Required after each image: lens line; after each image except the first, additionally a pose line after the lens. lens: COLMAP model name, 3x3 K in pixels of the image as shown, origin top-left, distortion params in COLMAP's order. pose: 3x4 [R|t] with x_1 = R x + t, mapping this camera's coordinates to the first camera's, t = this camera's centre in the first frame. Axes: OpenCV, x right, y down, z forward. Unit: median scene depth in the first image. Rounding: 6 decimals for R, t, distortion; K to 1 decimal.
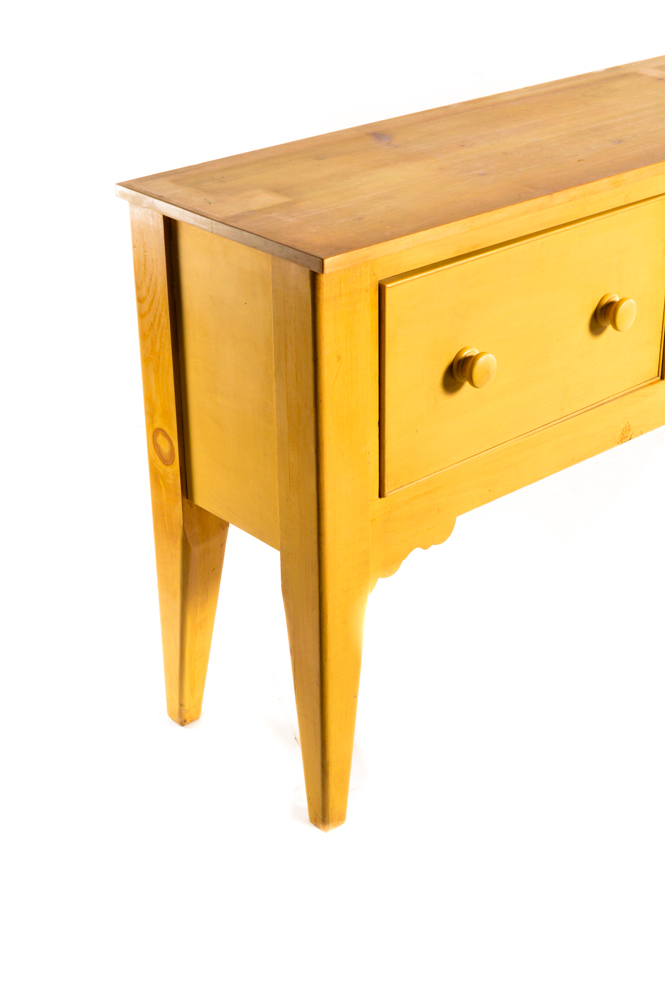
lens RADIAL K [[1563.1, 0, 332.5], [0, 1563.1, 500.0], [0, 0, 1]] dist [-0.040248, 0.001145]
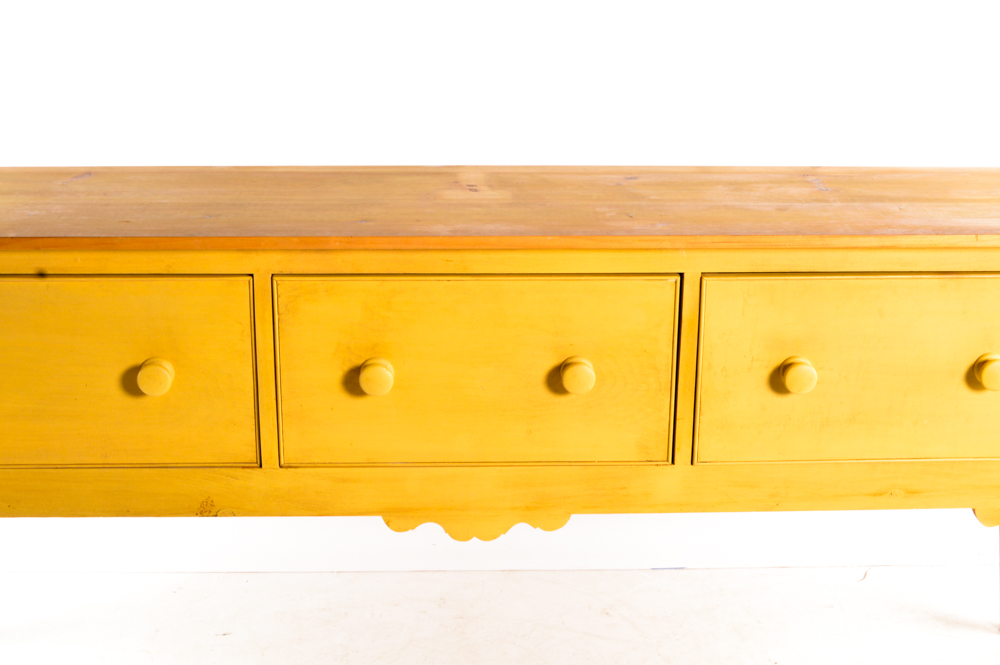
lens RADIAL K [[1563.1, 0, 500.0], [0, 1563.1, 332.5], [0, 0, 1]] dist [-0.040248, 0.001145]
pose [[0.777345, 0.214560, -0.591353, 0.947441], [-0.303398, 0.951353, -0.053645, -0.160692], [0.551075, 0.221116, 0.804627, 0.303973]]
